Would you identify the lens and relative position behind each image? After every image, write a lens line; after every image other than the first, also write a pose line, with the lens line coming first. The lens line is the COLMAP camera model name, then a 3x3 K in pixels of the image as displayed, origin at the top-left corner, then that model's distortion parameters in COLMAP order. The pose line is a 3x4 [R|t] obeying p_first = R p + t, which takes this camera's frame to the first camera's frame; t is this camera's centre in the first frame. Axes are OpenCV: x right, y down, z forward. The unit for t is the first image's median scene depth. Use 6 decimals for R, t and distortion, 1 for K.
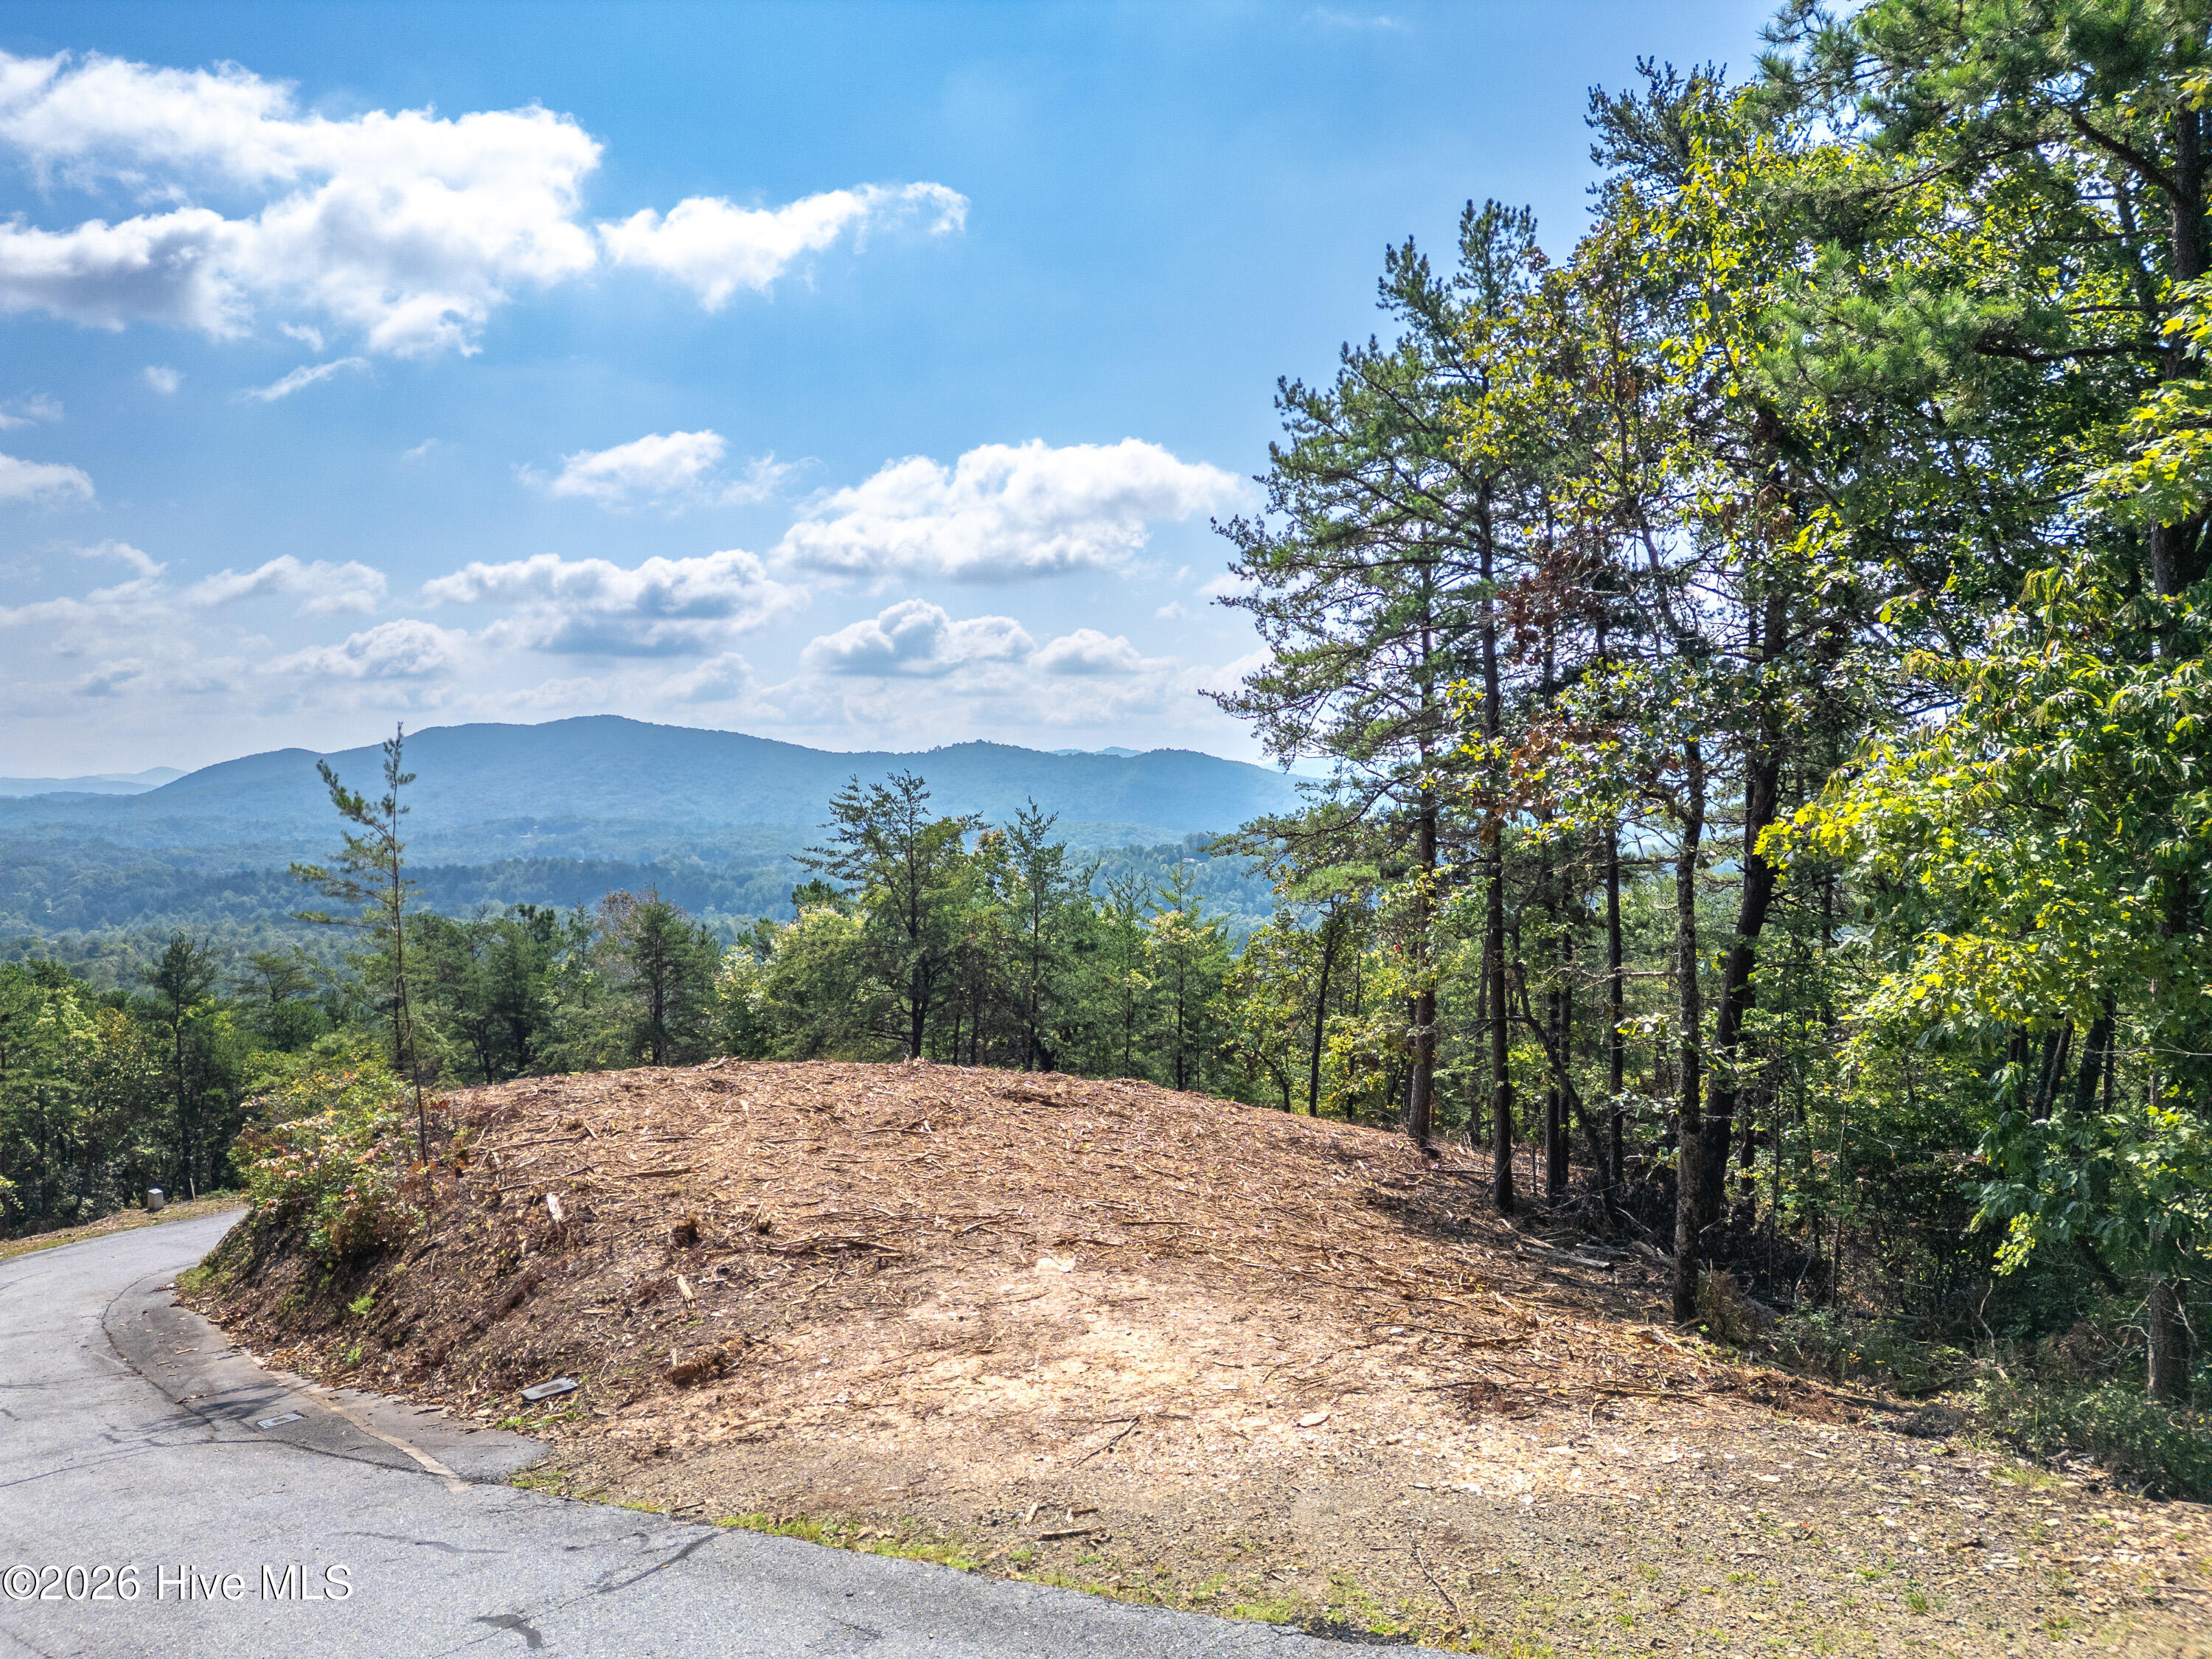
lens RADIAL K [[2389.3, 0, 1056.8], [0, 2389.3, 803.6], [0, 0, 1]] dist [0.428886, -0.000357]
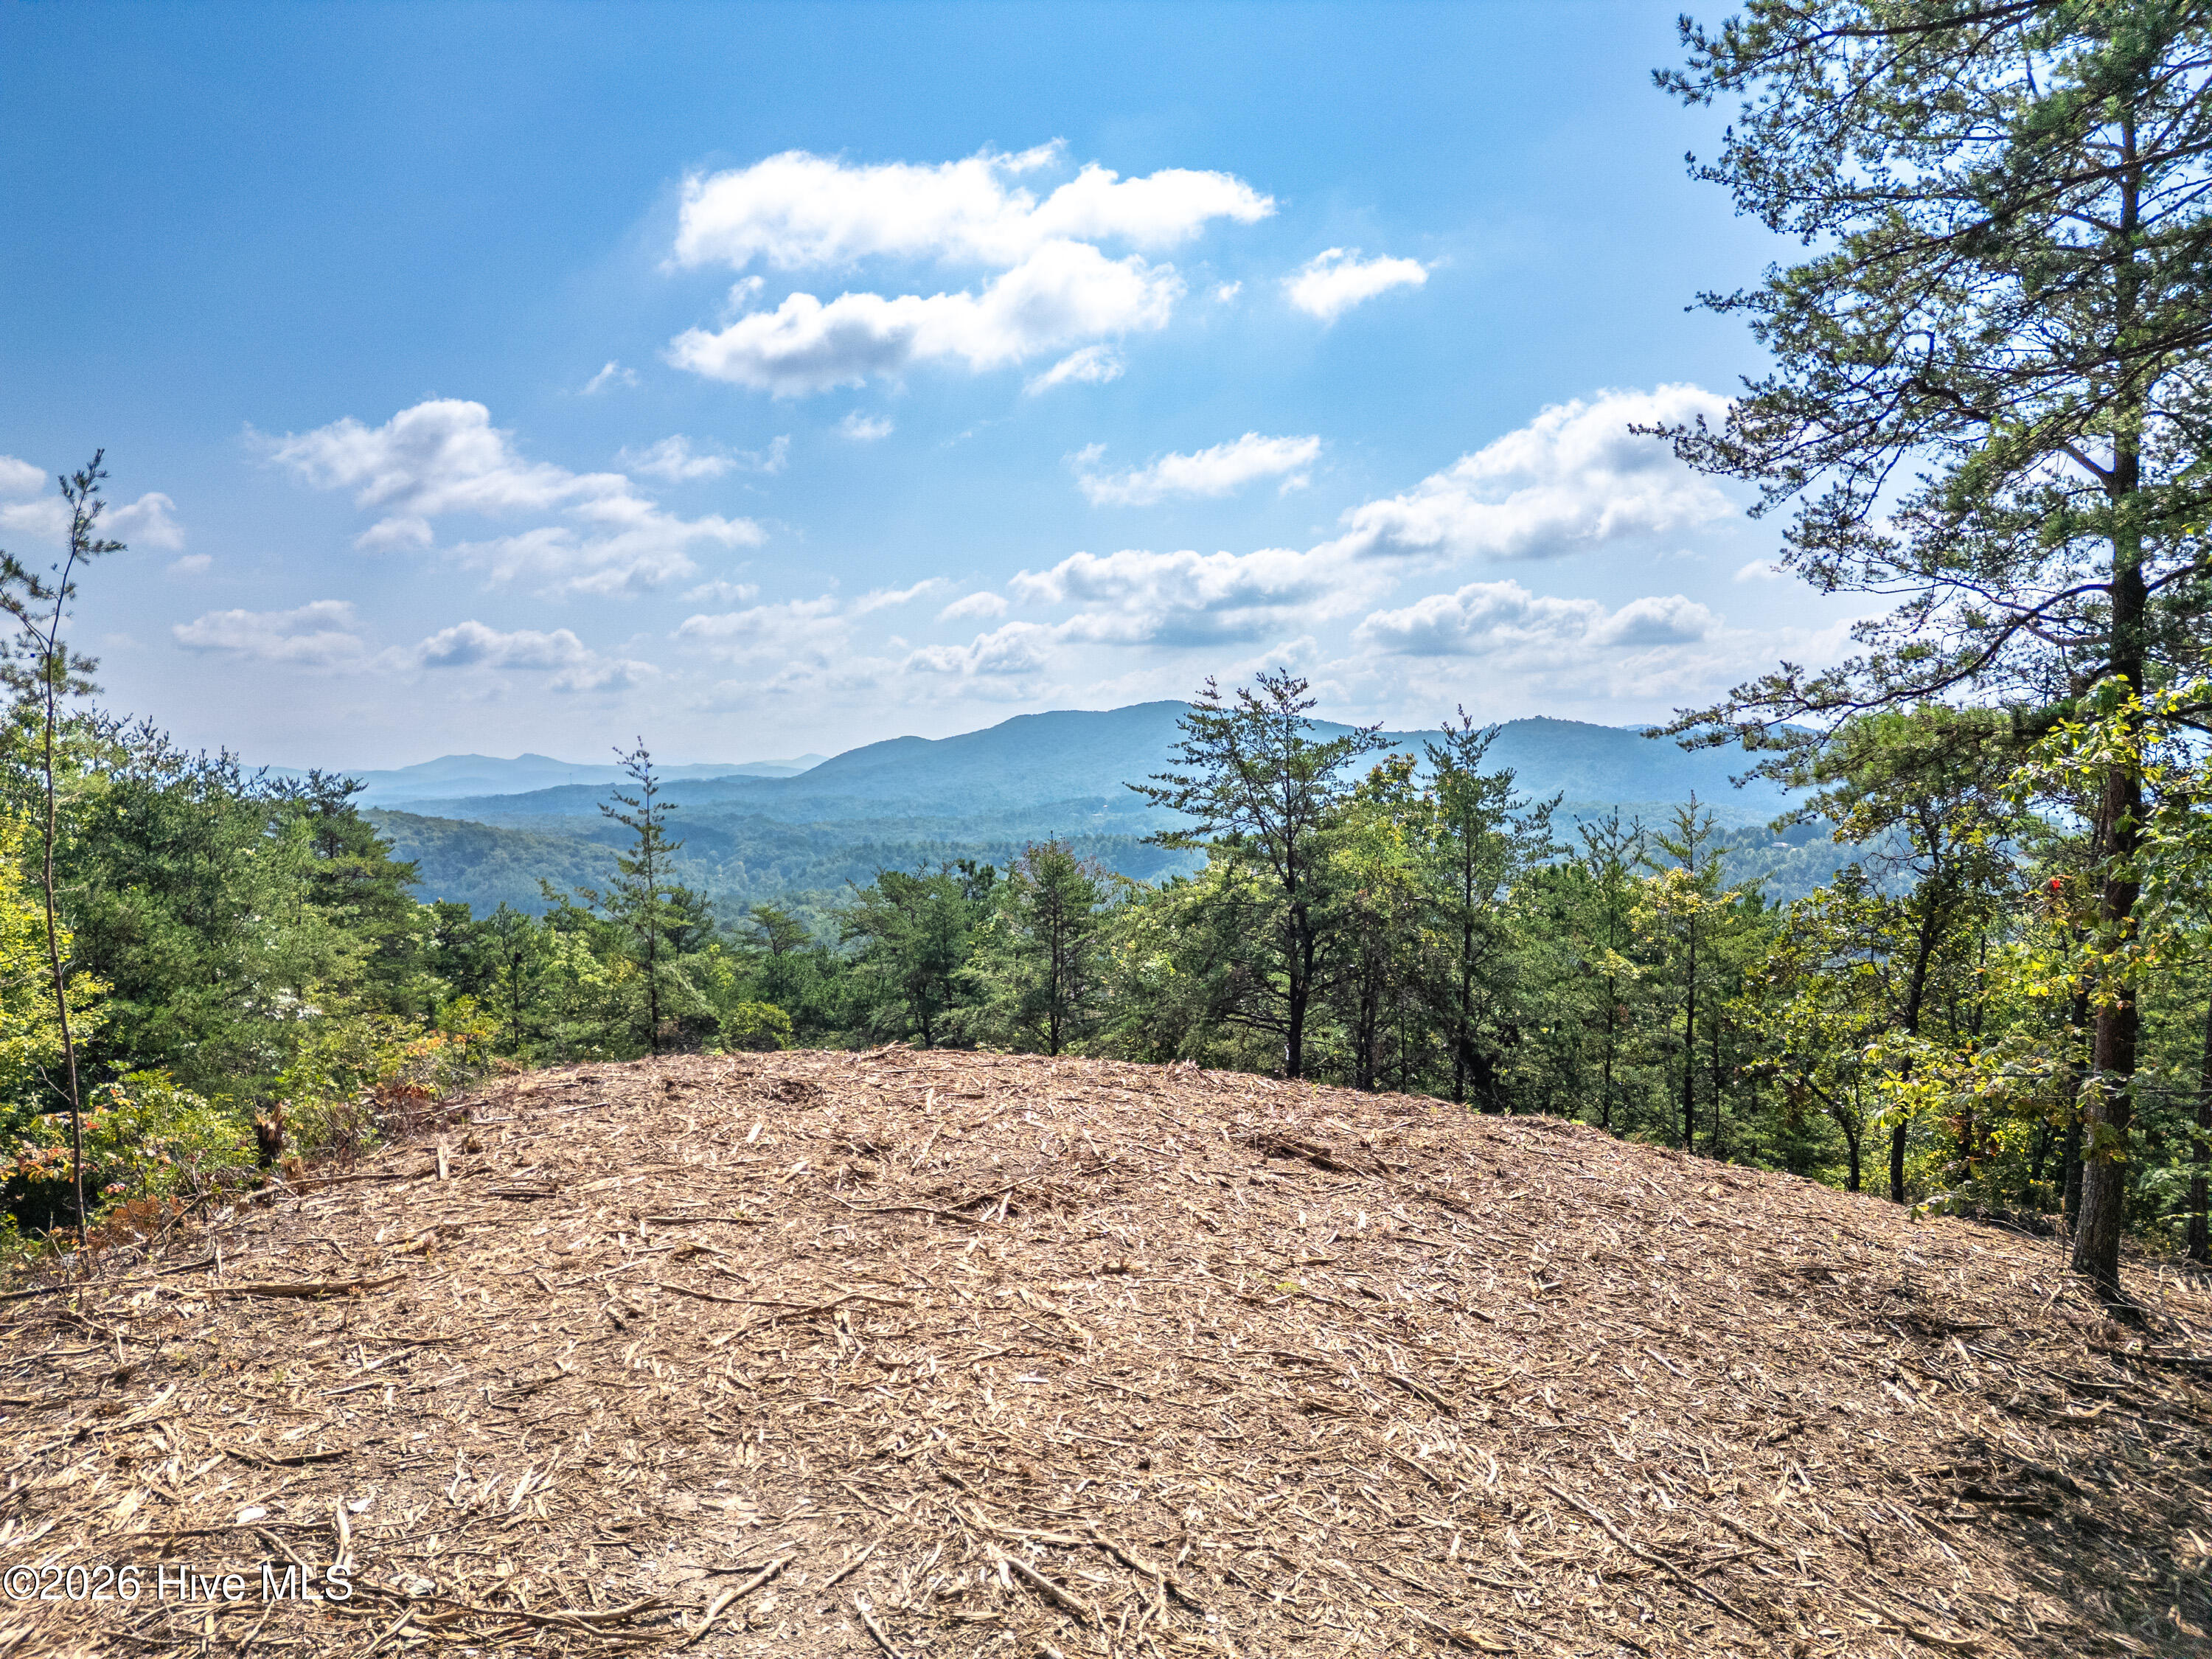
lens RADIAL K [[1560.9, 0, 1102.8], [0, 1560.9, 822.6], [0, 0, 1]] dist [0.079621, -0.068383]
pose [[0.919511, 0.002874, -0.393054, 0.077190], [-0.010698, 0.999786, -0.017716, 0.042808], [0.392919, 0.020495, 0.919345, 0.532182]]
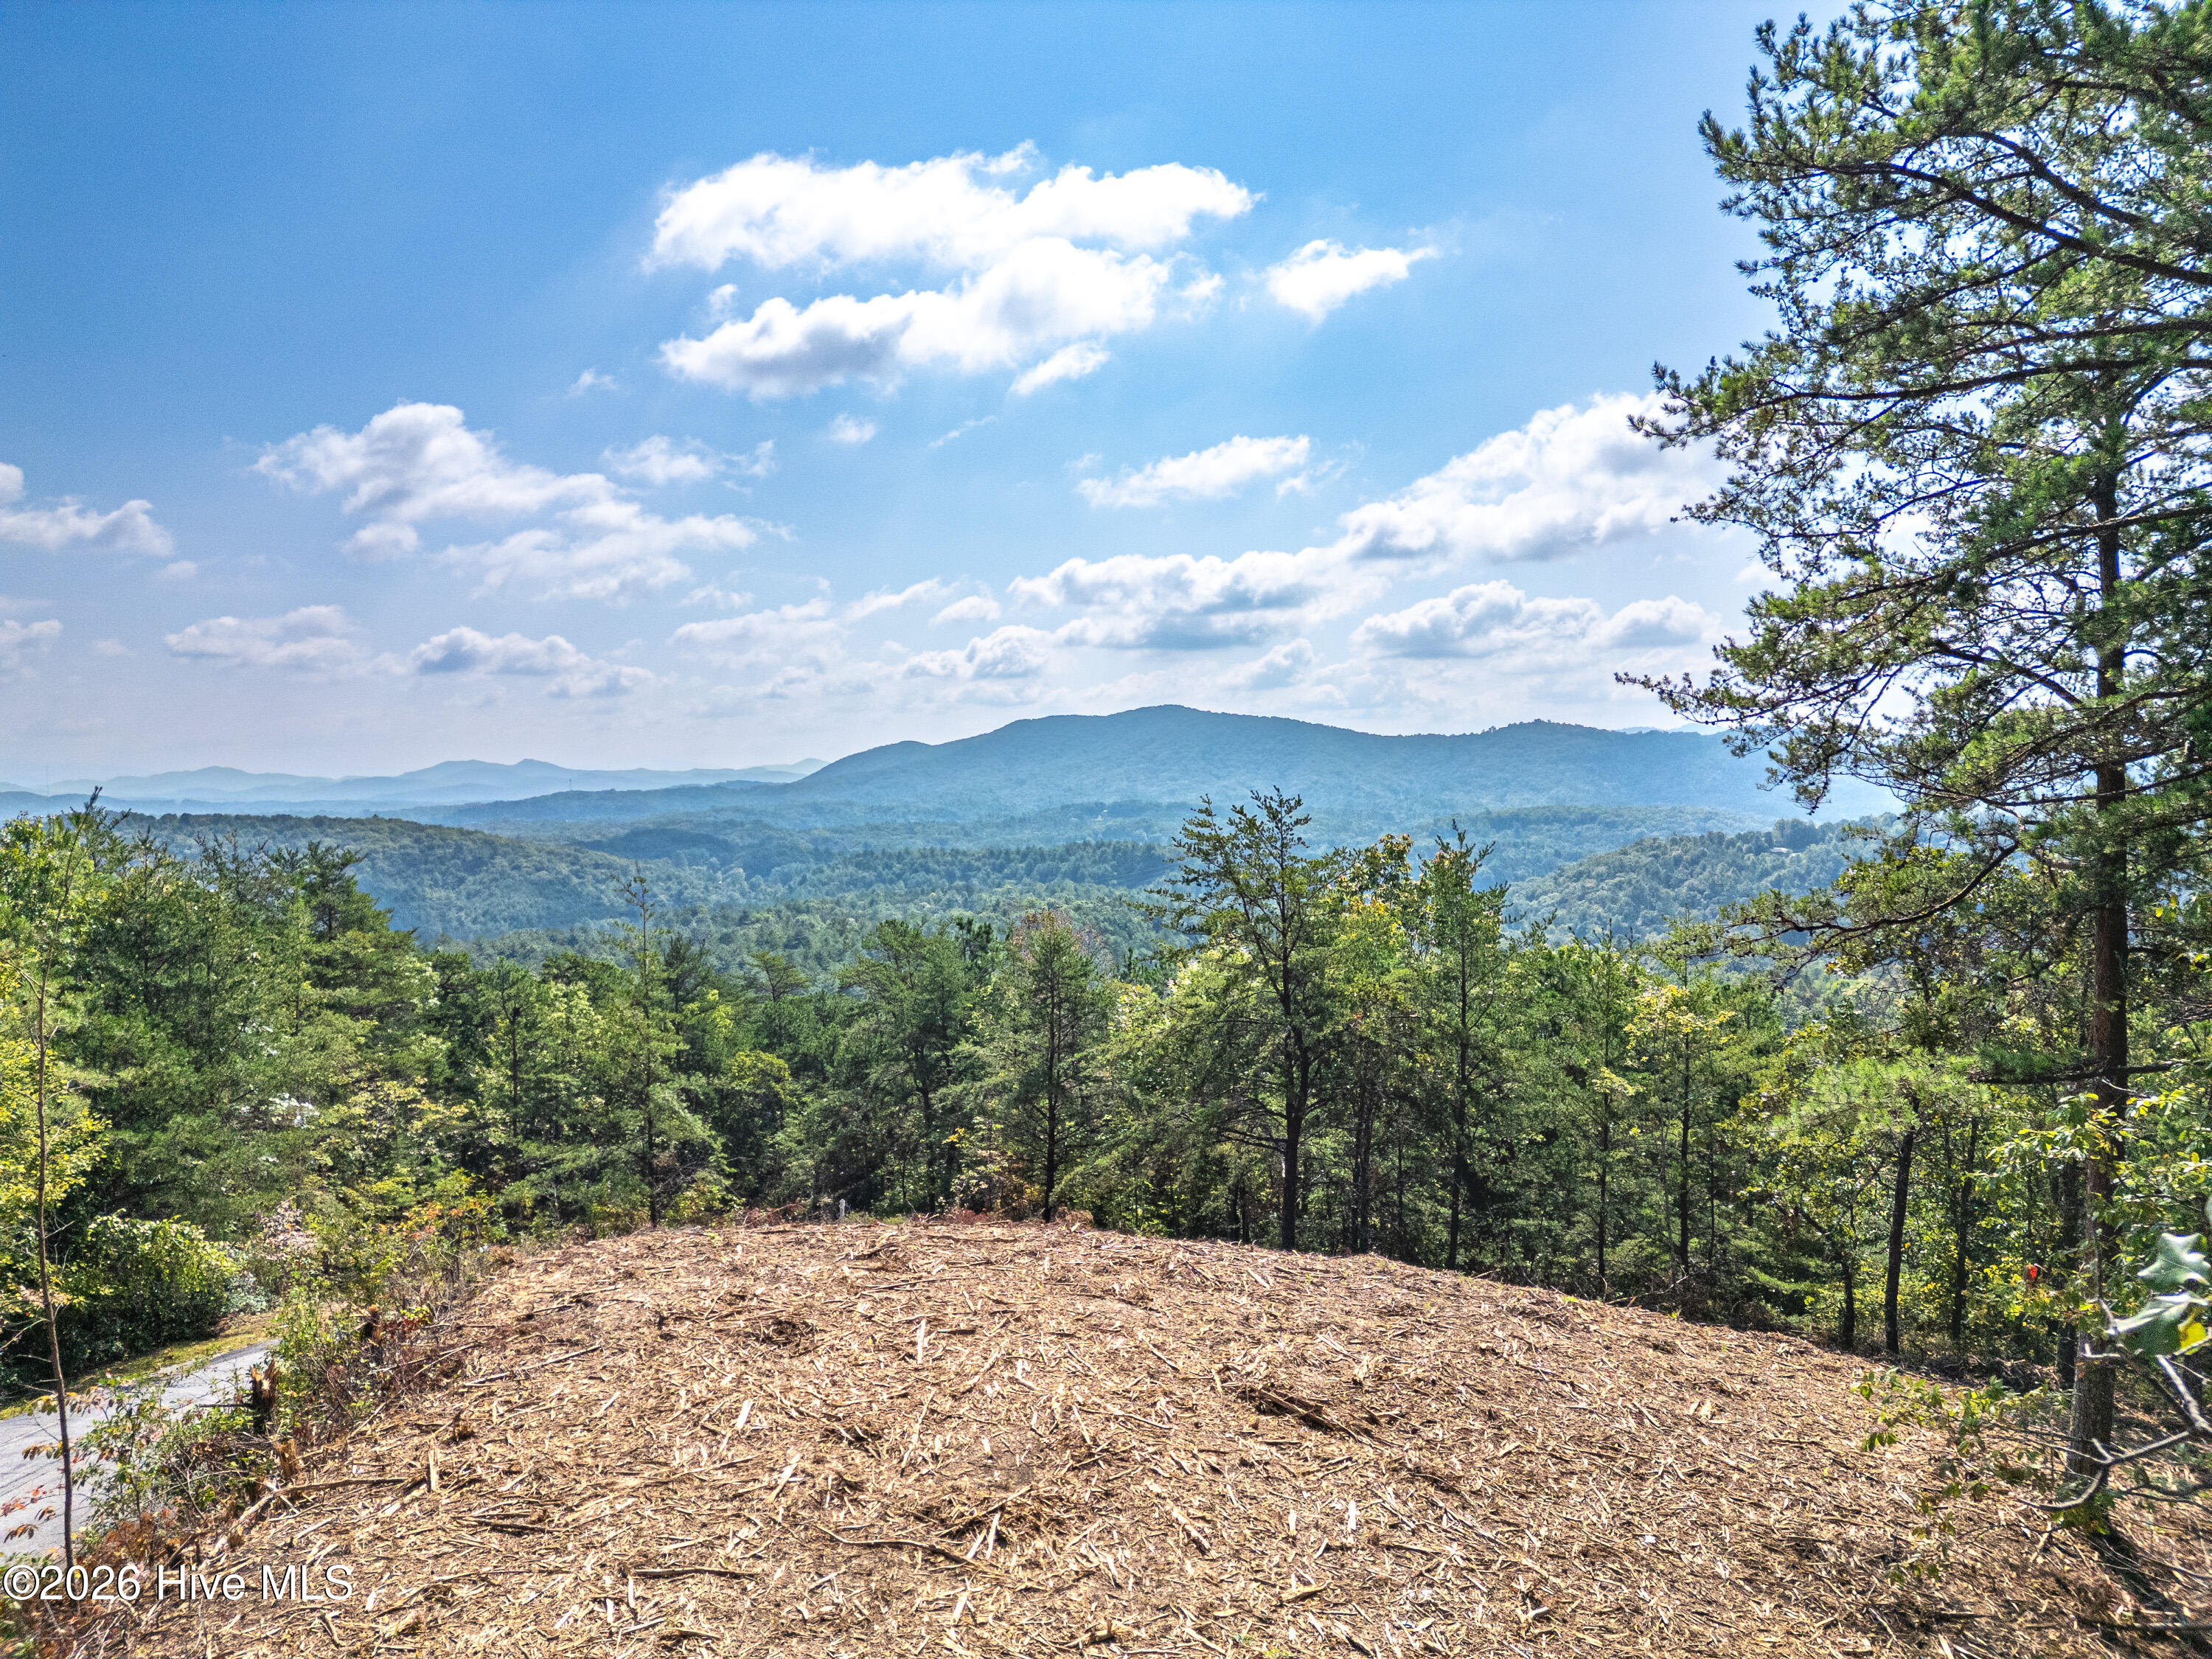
lens RADIAL K [[1566.7, 0, 1109.5], [0, 1566.7, 790.2], [0, 0, 1]] dist [0.044126, -0.002906]
pose [[0.919776, 0.003196, -0.392431, 0.080166], [0.008193, 0.999593, 0.027343, -0.026586], [0.392359, -0.028365, 0.919375, 0.536371]]
